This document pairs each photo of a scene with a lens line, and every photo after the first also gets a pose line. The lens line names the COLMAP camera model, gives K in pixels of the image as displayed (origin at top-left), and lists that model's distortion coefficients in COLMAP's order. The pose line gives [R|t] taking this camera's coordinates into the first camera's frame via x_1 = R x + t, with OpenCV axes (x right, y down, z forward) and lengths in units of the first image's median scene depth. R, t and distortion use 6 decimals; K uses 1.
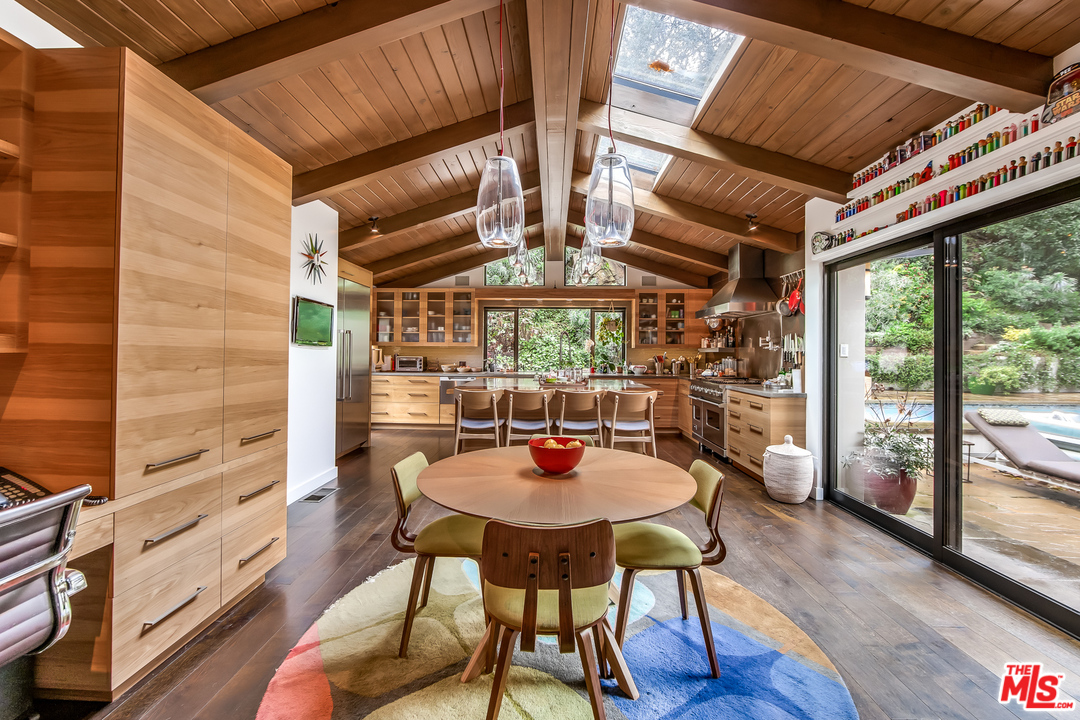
lens RADIAL K [[432.7, 0, 518.6], [0, 432.7, 354.8], [0, 0, 1]] dist [-0.017992, 0.005583]
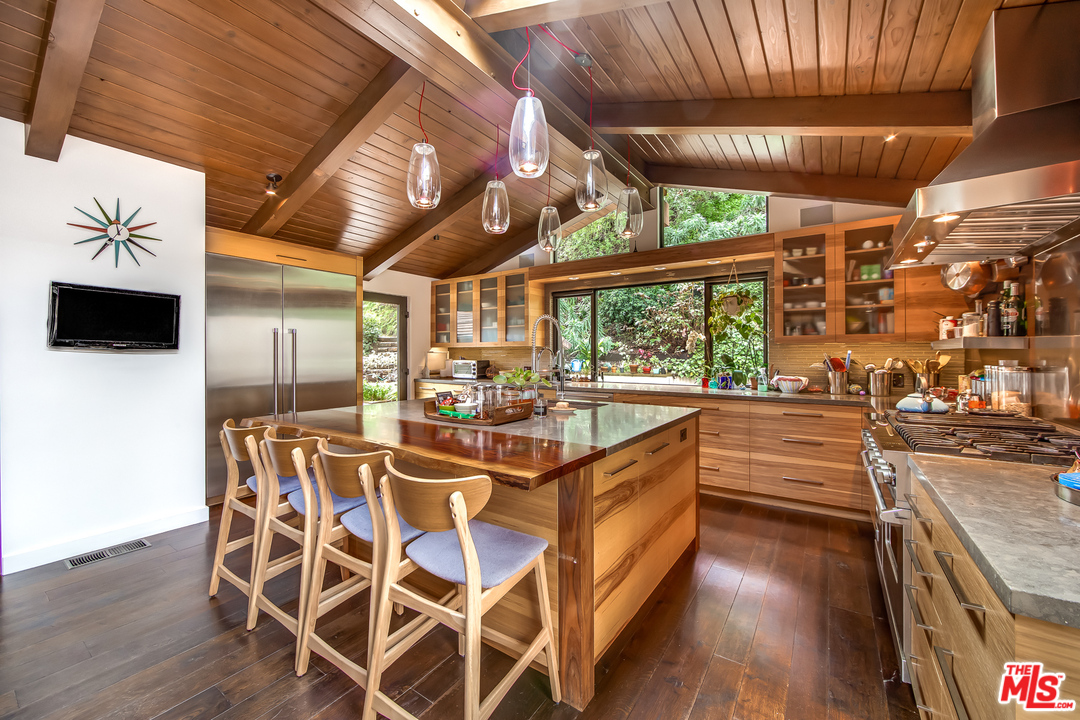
lens RADIAL K [[417.4, 0, 540.3], [0, 417.4, 355.0], [0, 0, 1]] dist [-0.000227, 0.004826]
pose [[0.861760, -0.008226, -0.507250, 0.281124], [0.006989, 0.999966, -0.004342, -0.001483], [0.507269, 0.000196, 0.861788, 0.410935]]
